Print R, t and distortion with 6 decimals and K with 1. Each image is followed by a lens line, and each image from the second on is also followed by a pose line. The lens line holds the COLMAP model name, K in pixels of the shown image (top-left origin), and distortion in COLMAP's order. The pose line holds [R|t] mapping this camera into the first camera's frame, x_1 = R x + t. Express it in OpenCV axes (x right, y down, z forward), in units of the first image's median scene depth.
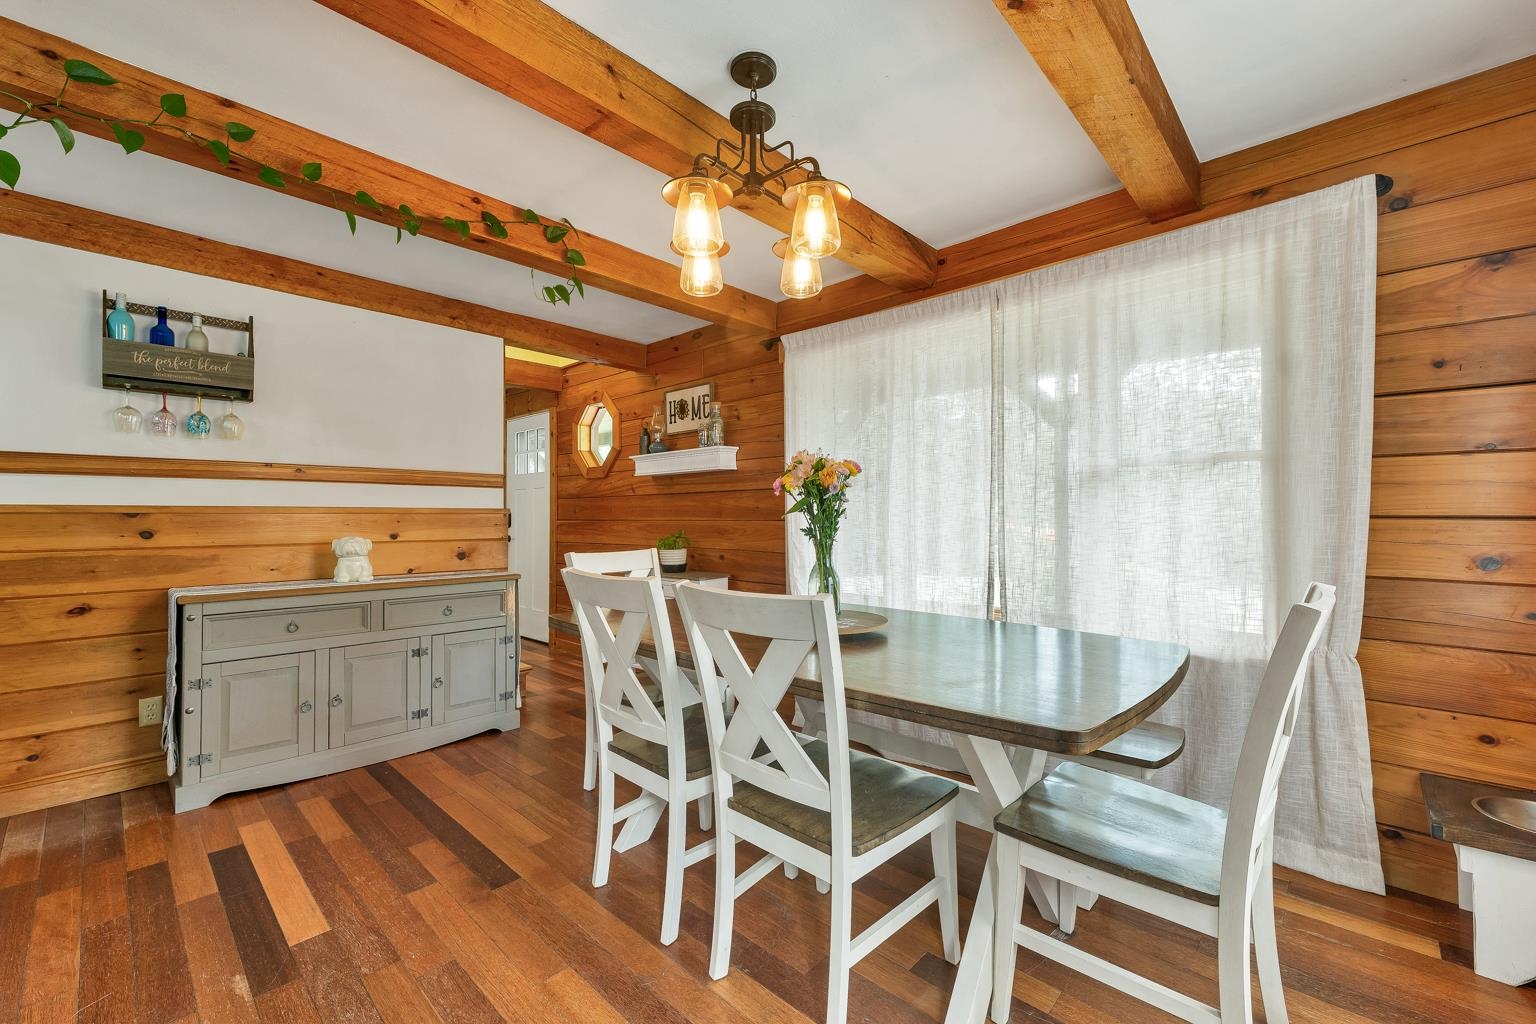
lens RADIAL K [[625.7, 0, 769.7], [0, 625.7, 509.0], [0, 0, 1]] dist [-0.000253, -0.000057]
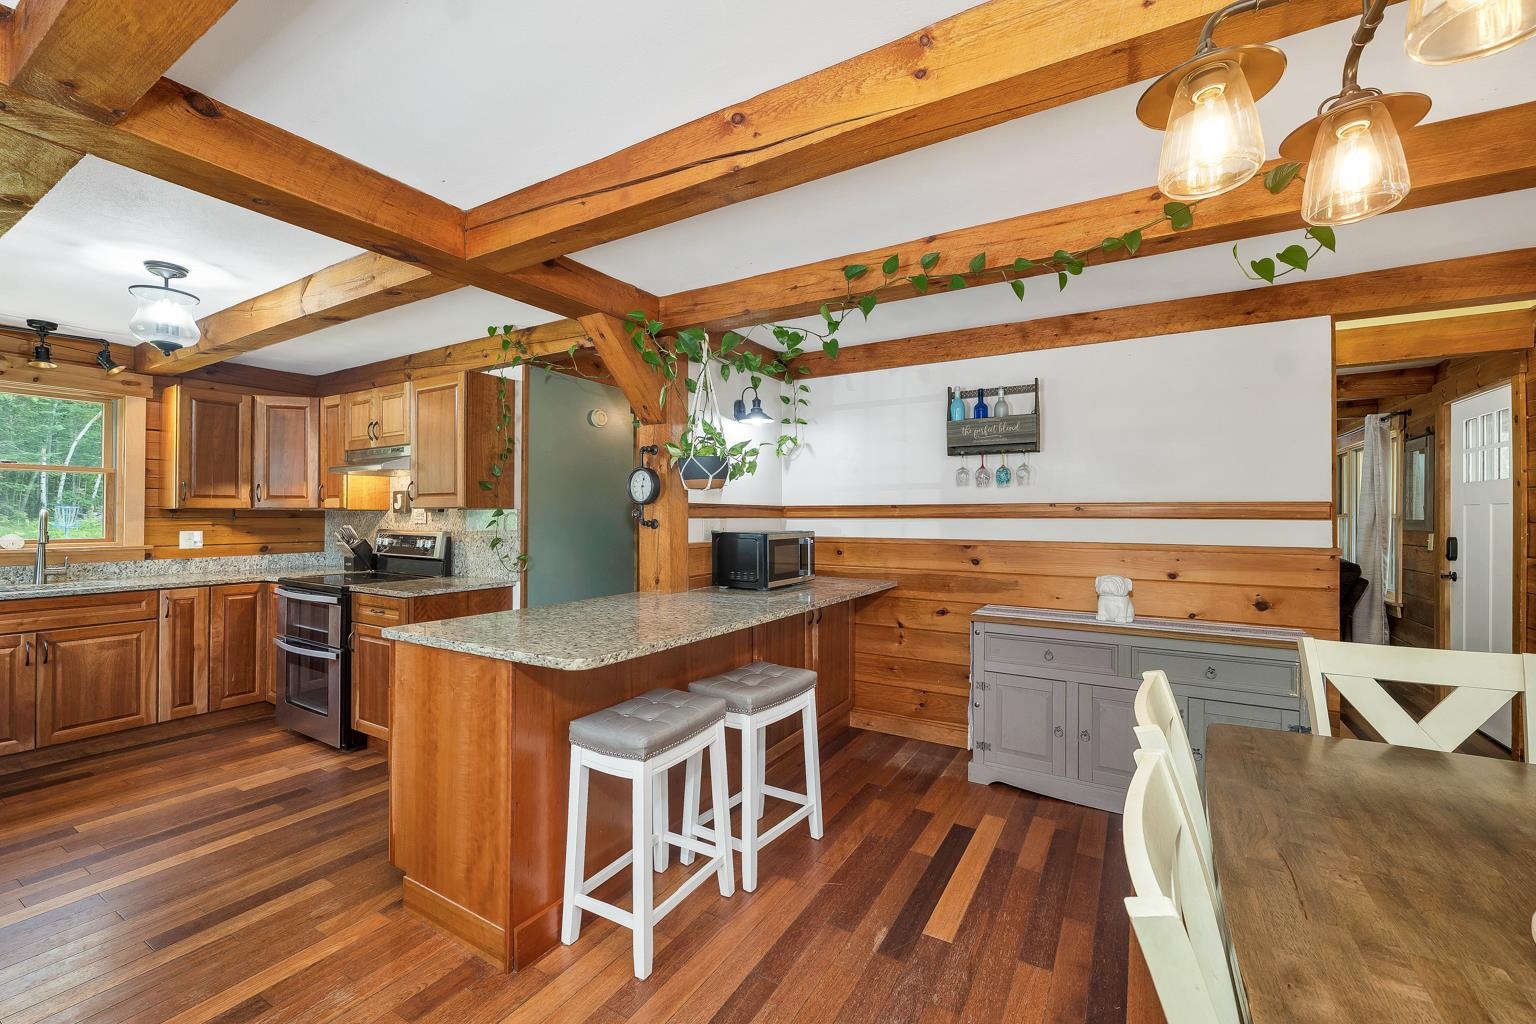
lens RADIAL K [[627.9, 0, 766.5], [0, 627.9, 509.0], [0, 0, 1]] dist [-0.001602, 0.000043]
pose [[0.212186, -0.006396, -0.977208, 0.218701], [0.007936, 0.999957, -0.004822, -0.069275], [0.977197, -0.006732, 0.212228, 0.285172]]
